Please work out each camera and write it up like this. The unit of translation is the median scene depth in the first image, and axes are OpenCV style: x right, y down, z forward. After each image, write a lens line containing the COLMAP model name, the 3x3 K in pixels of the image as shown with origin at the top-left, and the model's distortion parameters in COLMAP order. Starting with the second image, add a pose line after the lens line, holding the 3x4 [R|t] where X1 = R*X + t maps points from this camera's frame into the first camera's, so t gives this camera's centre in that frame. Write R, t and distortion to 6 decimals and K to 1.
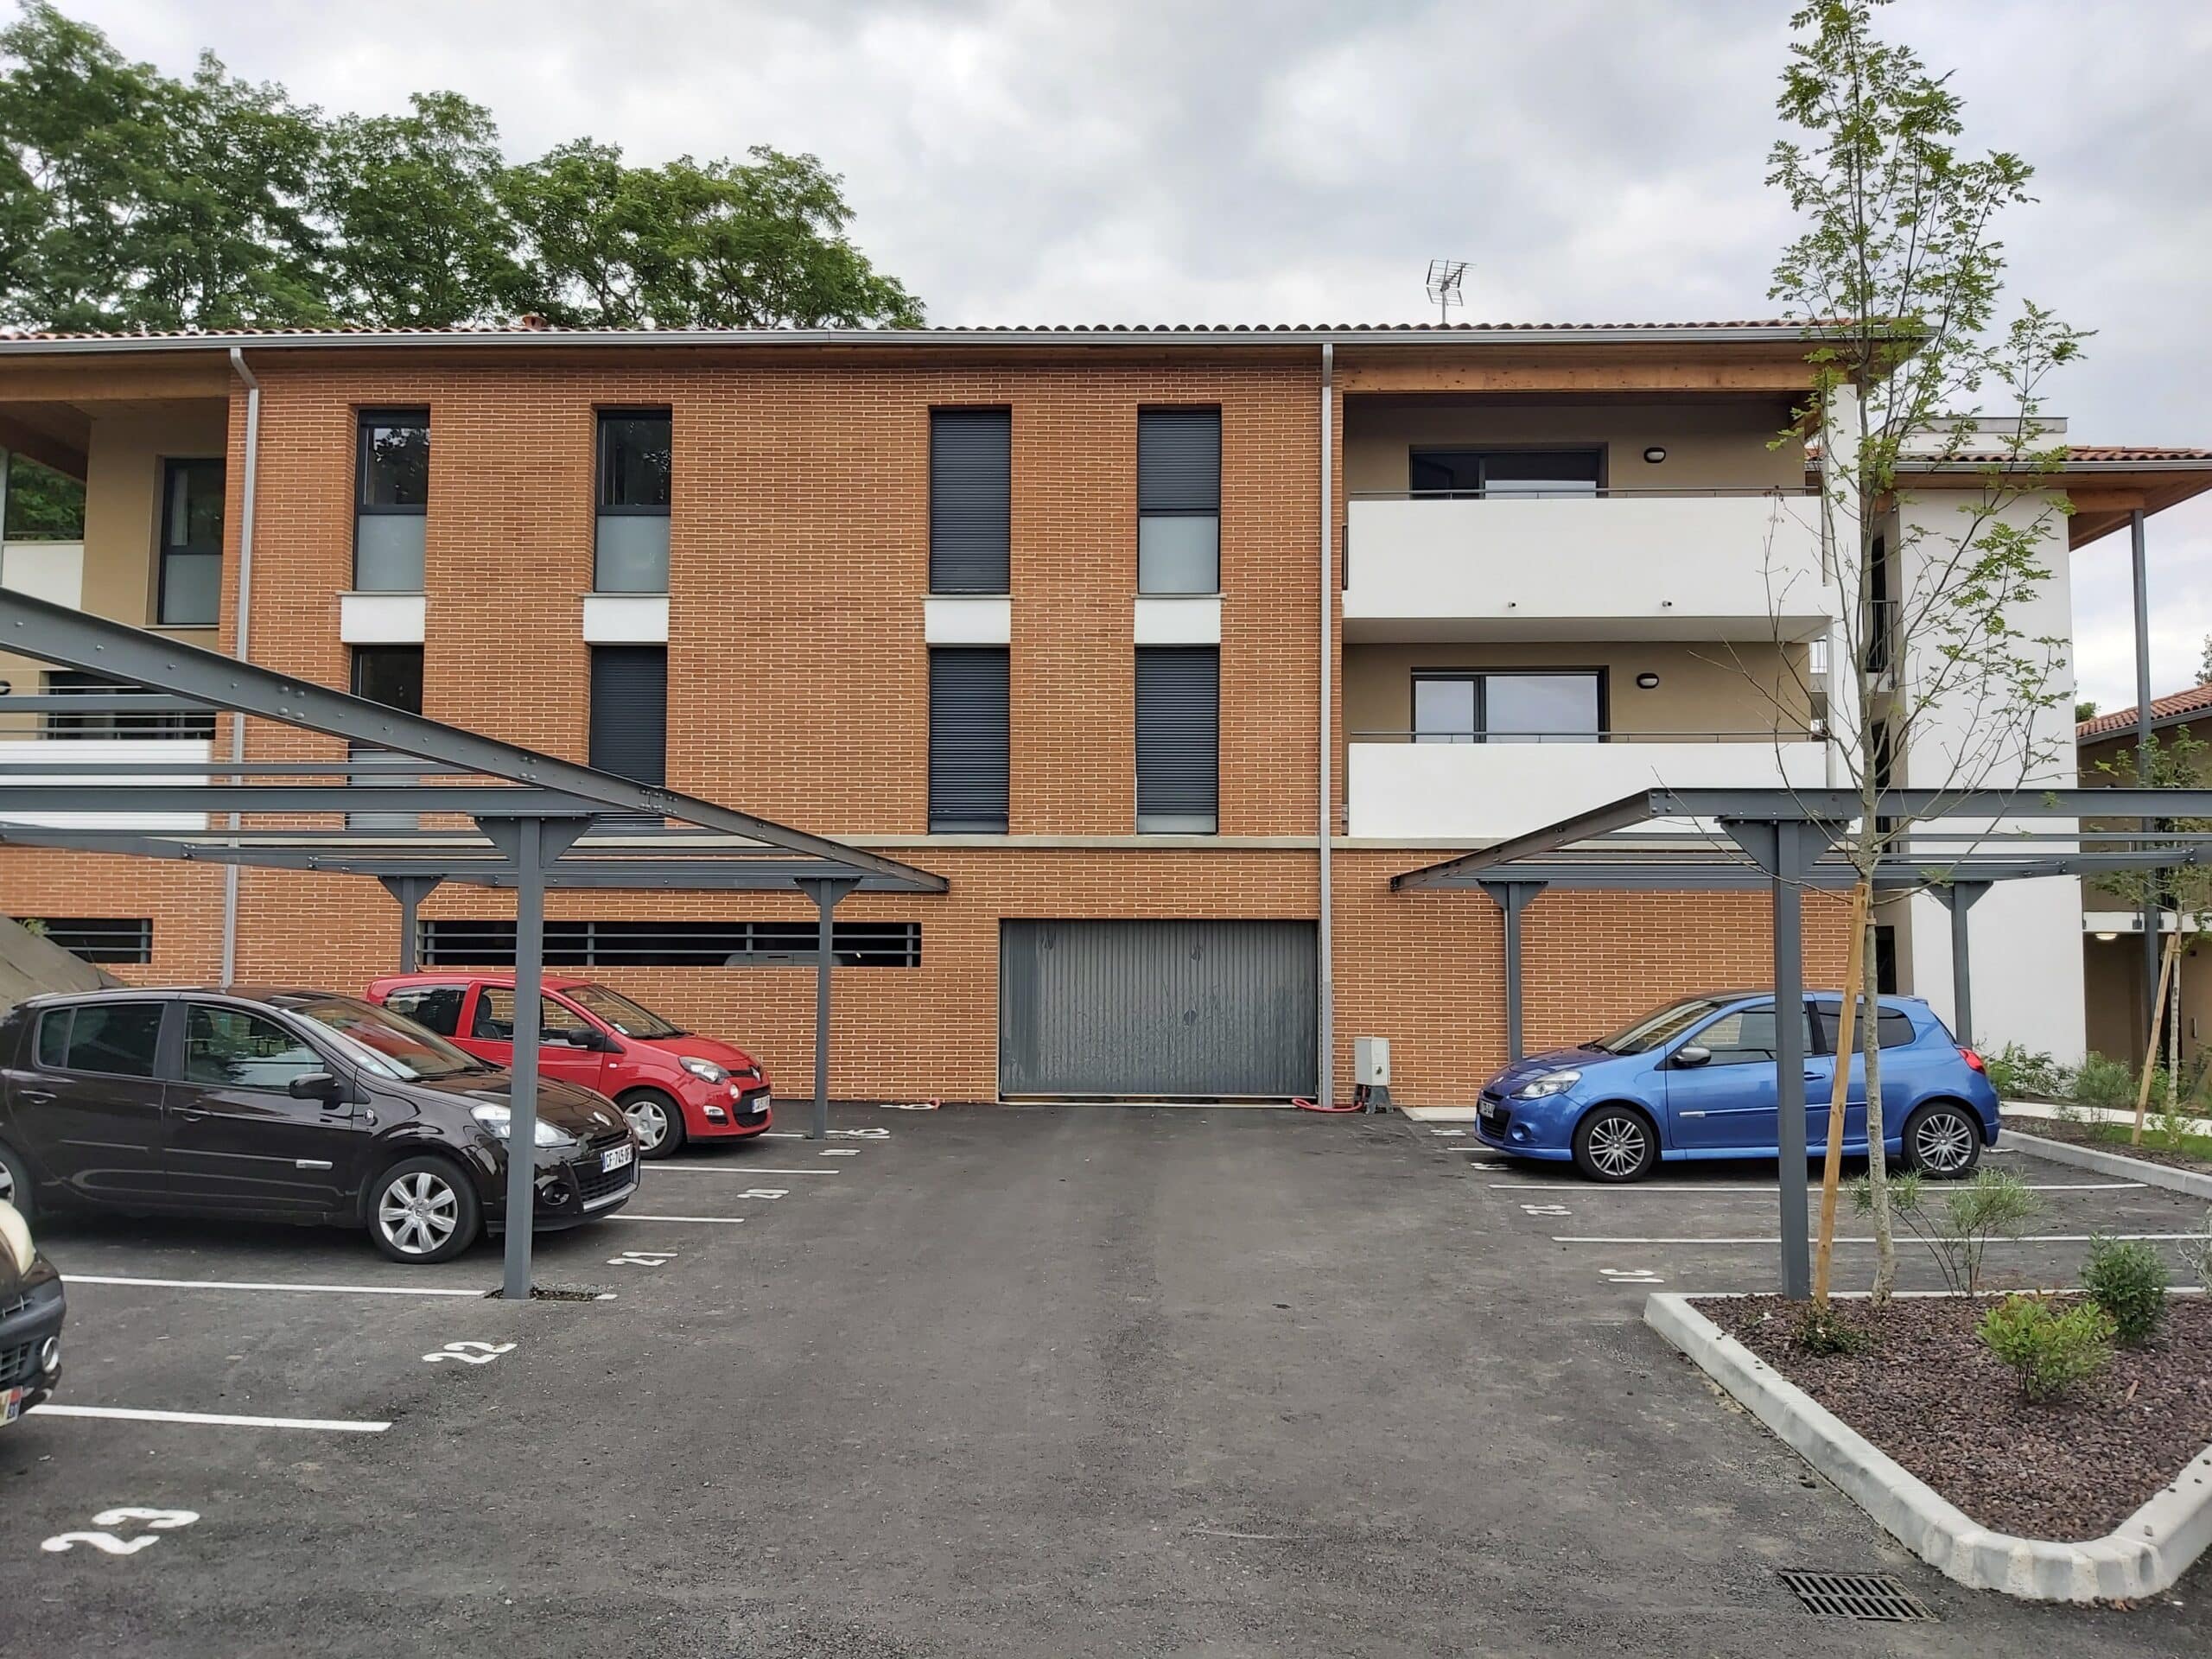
lens RADIAL K [[1666.1, 0, 1106.0], [0, 1666.1, 829.5], [0, 0, 1]] dist [0.036667, -0.085706]
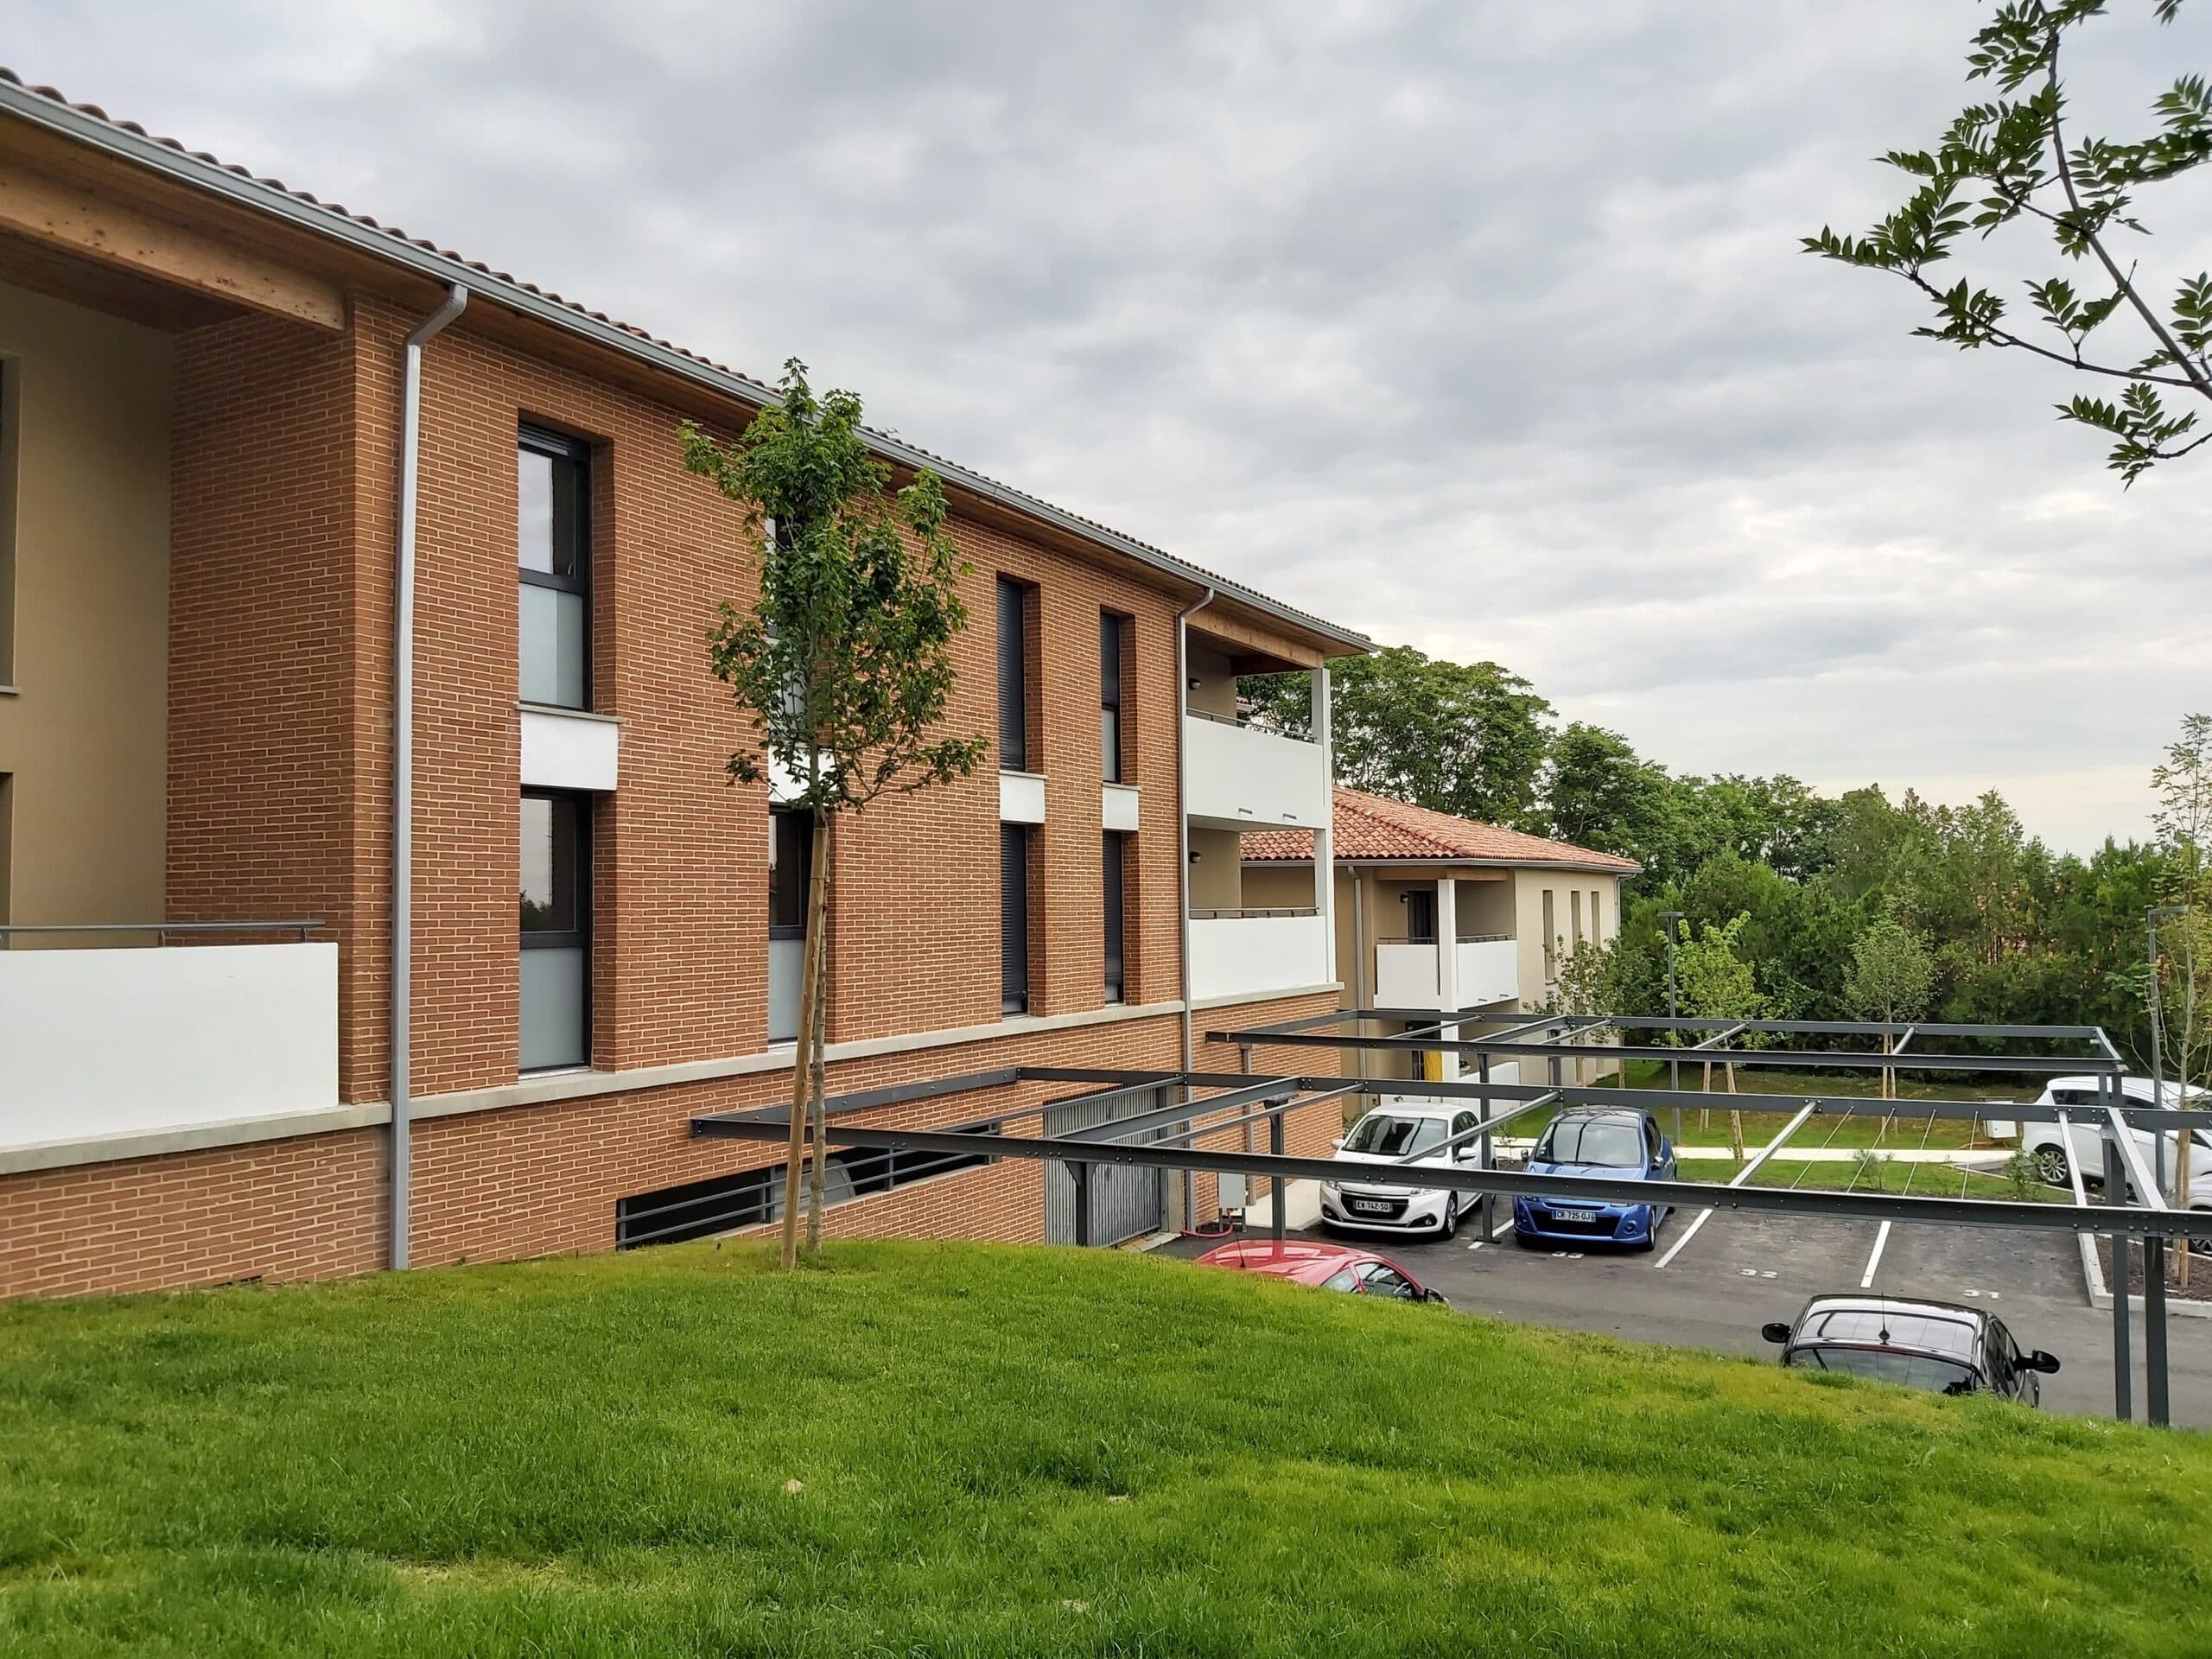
lens RADIAL K [[1666.1, 0, 1106.0], [0, 1666.1, 829.5], [0, 0, 1]] dist [0.036667, -0.085706]
pose [[0.451091, 0.035191, 0.891784, -0.929434], [-0.001522, 0.999251, -0.038662, -0.069199], [-0.892477, 0.016083, 0.450807, 0.516103]]
